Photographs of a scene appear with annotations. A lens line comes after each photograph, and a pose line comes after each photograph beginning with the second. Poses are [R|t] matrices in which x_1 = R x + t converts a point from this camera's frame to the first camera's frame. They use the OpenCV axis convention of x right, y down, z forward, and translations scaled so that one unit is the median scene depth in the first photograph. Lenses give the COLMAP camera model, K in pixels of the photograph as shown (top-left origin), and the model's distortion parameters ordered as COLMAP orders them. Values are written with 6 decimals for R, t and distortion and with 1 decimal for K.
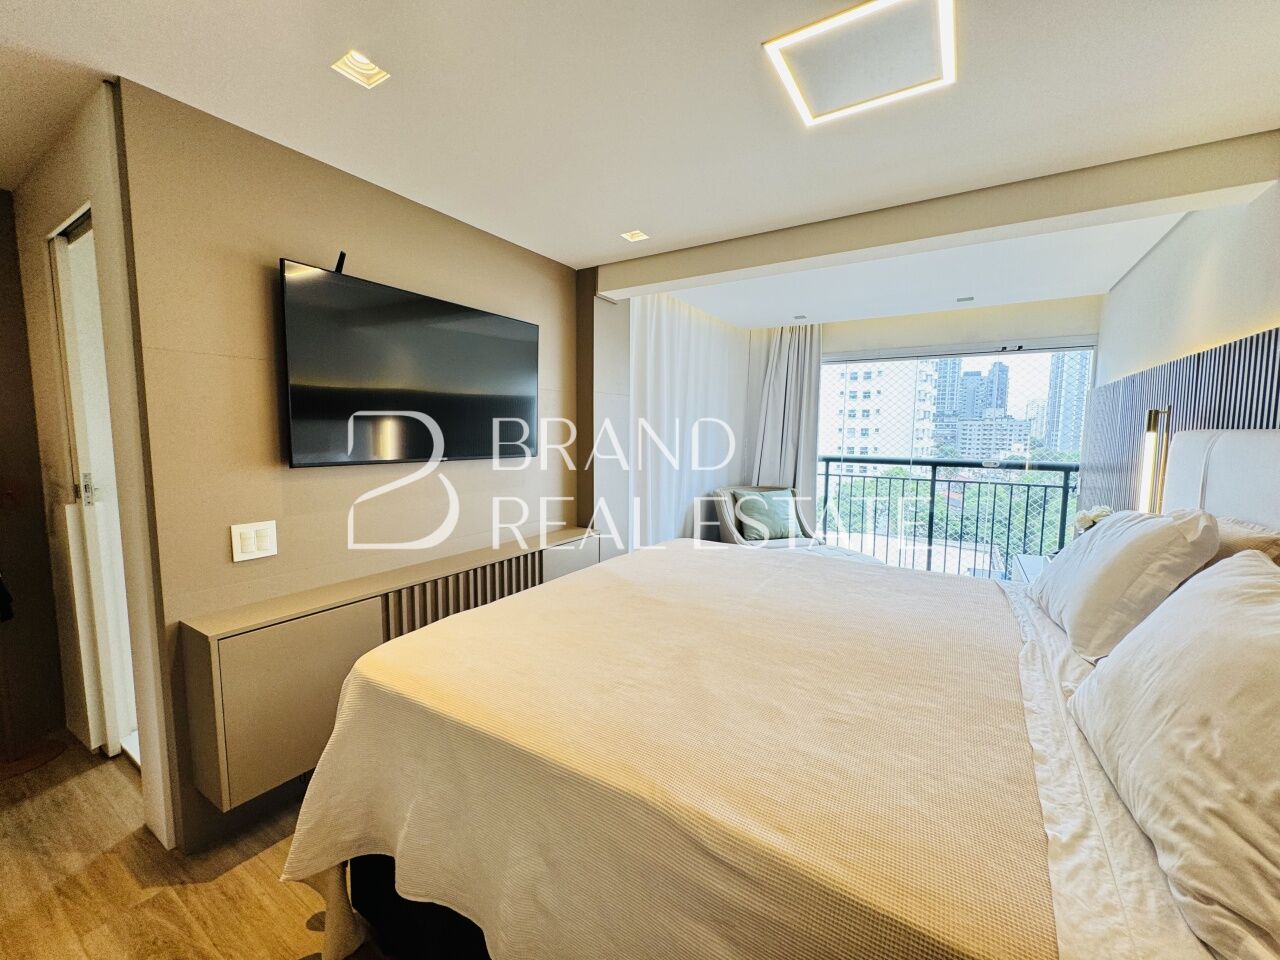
lens RADIAL K [[509.0, 0, 631.6], [0, 509.0, 478.0], [0, 0, 1]] dist [-0.003542, 0.000991]
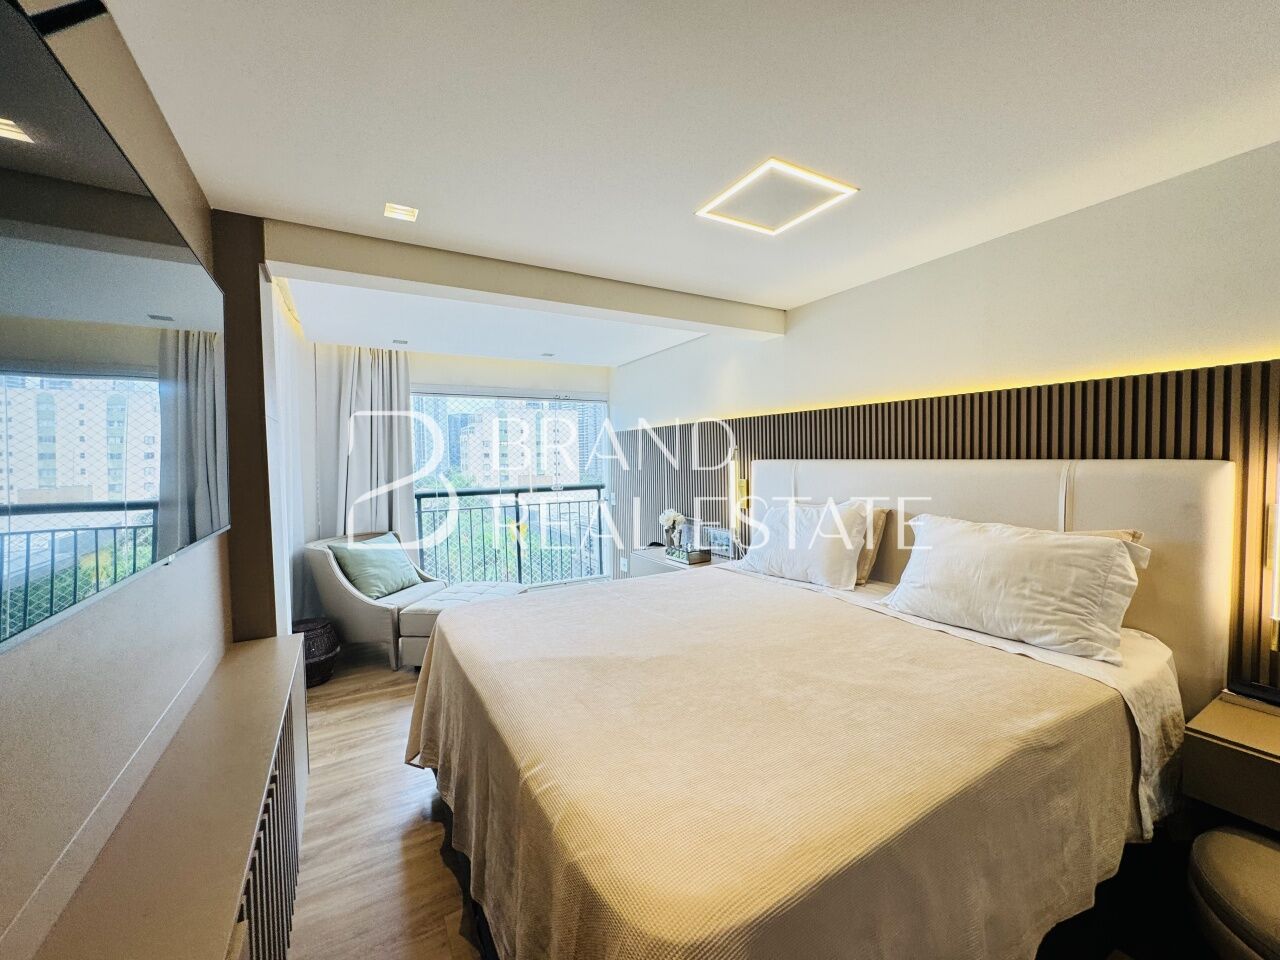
lens RADIAL K [[509.0, 0, 647.2], [0, 509.0, 478.9], [0, 0, 1]] dist [-0.003542, 0.000991]
pose [[0.467118, -0.054055, 0.882541, -0.418236], [0.104878, 0.994470, 0.005400, -0.047681], [-0.877953, 0.090037, 0.470205, 0.312528]]
